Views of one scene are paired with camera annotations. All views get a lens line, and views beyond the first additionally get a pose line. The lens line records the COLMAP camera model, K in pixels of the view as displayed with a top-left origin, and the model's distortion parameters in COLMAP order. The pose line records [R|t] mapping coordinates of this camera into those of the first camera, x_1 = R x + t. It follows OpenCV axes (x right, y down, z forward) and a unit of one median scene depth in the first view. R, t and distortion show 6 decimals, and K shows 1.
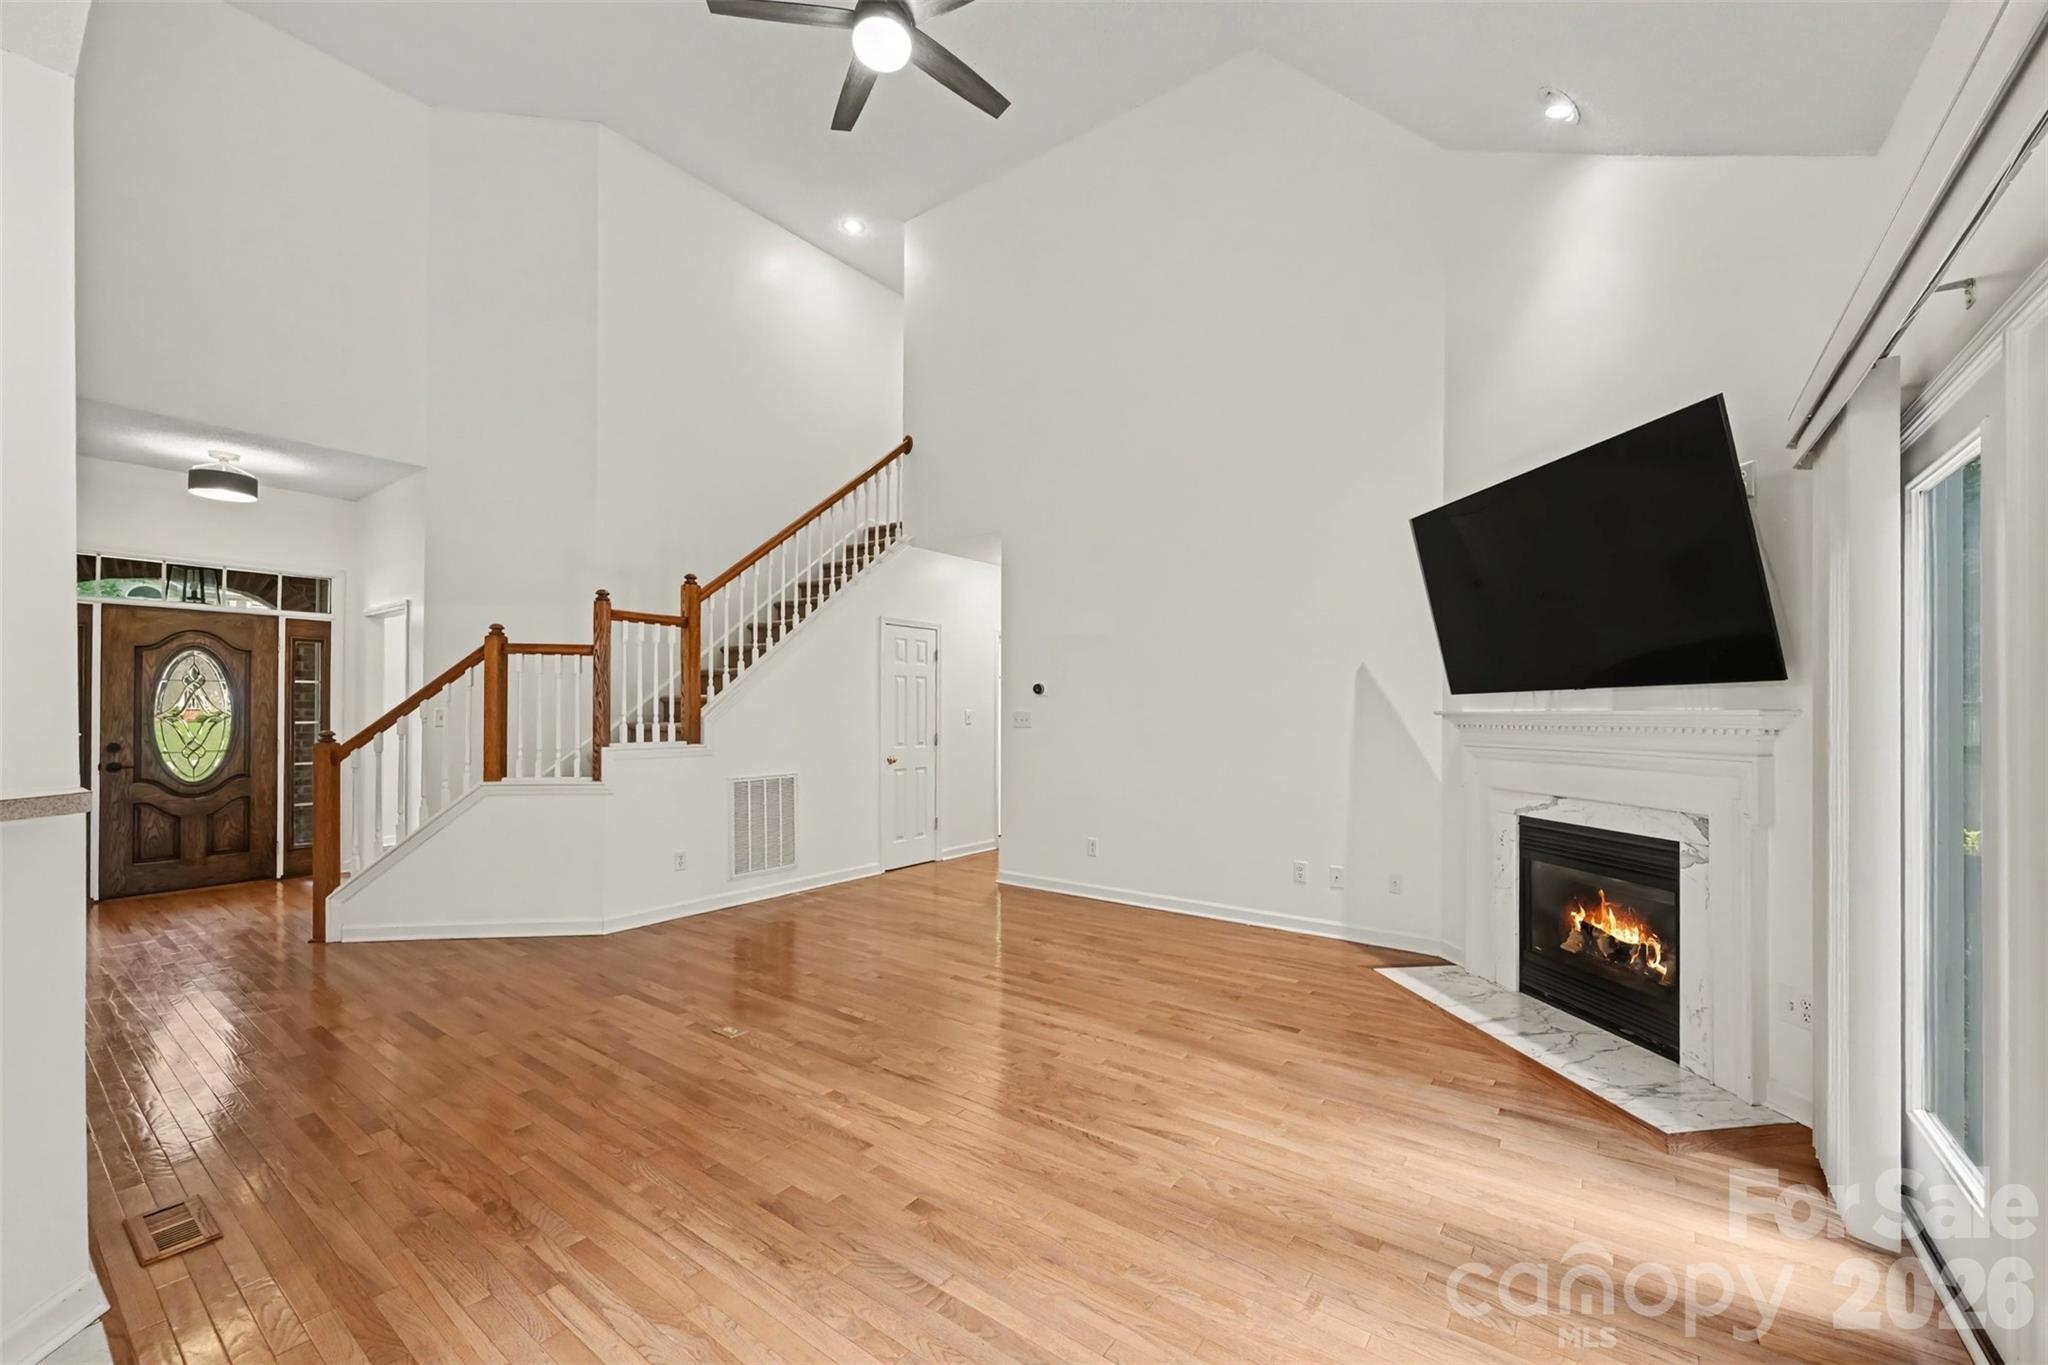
lens RADIAL K [[819.9, 0, 1017.8], [0, 819.9, 707.4], [0, 0, 1]] dist [-0.001399, -0.000140]
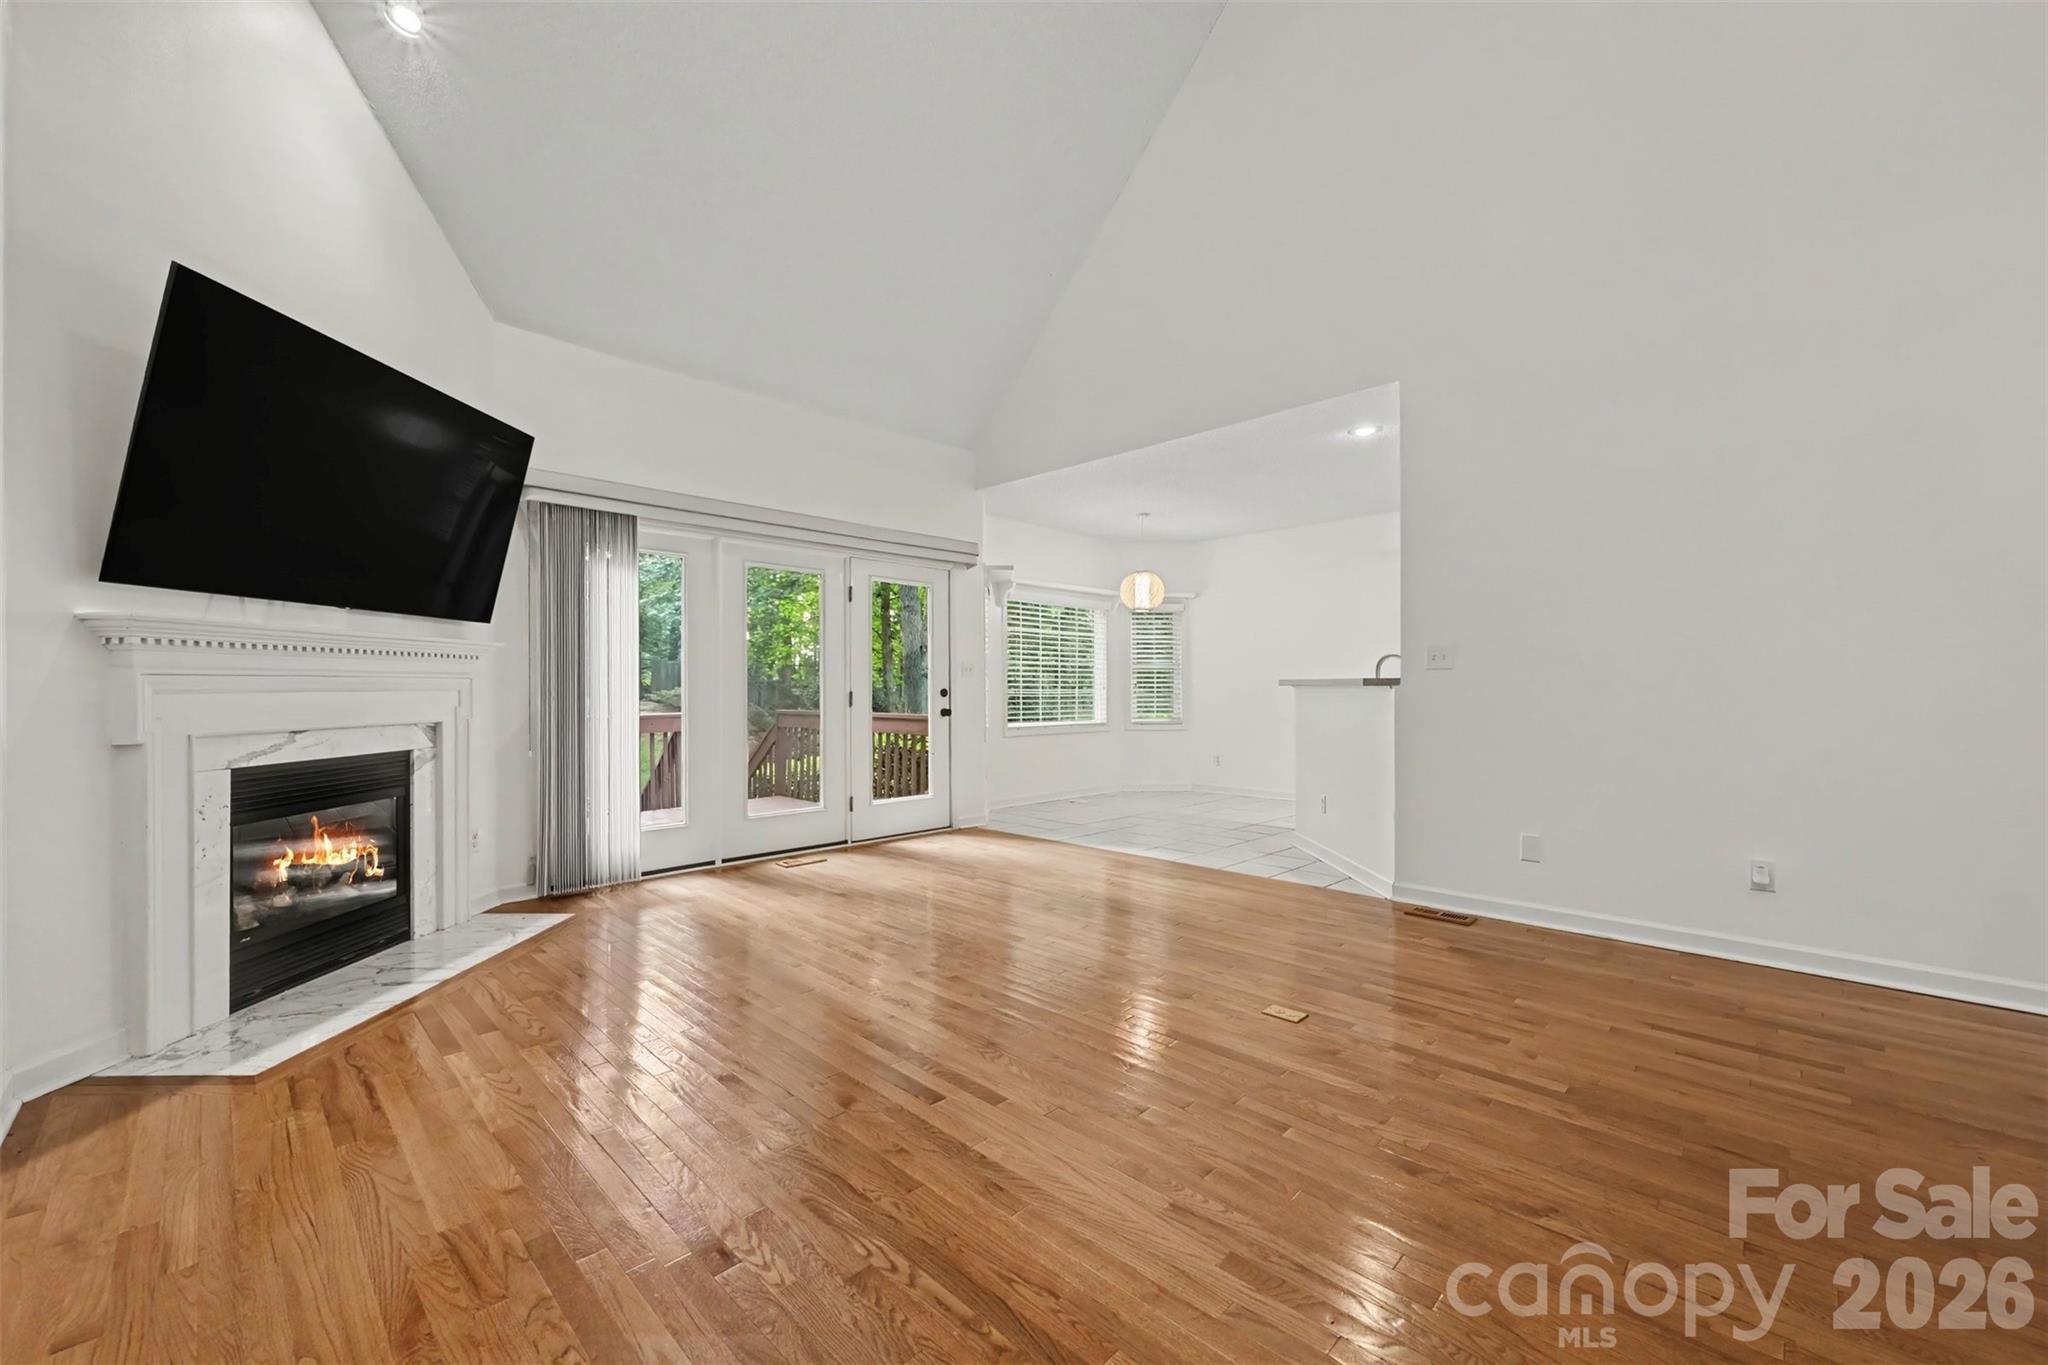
lens RADIAL K [[819.9, 0, 1017.8], [0, 819.9, 707.4], [0, 0, 1]] dist [-0.001399, -0.000140]
pose [[-0.990555, -0.002293, 0.137096, -0.198406], [0.000202, 0.999835, 0.018178, 0.074536], [-0.137115, 0.018034, -0.990391, 1.866026]]
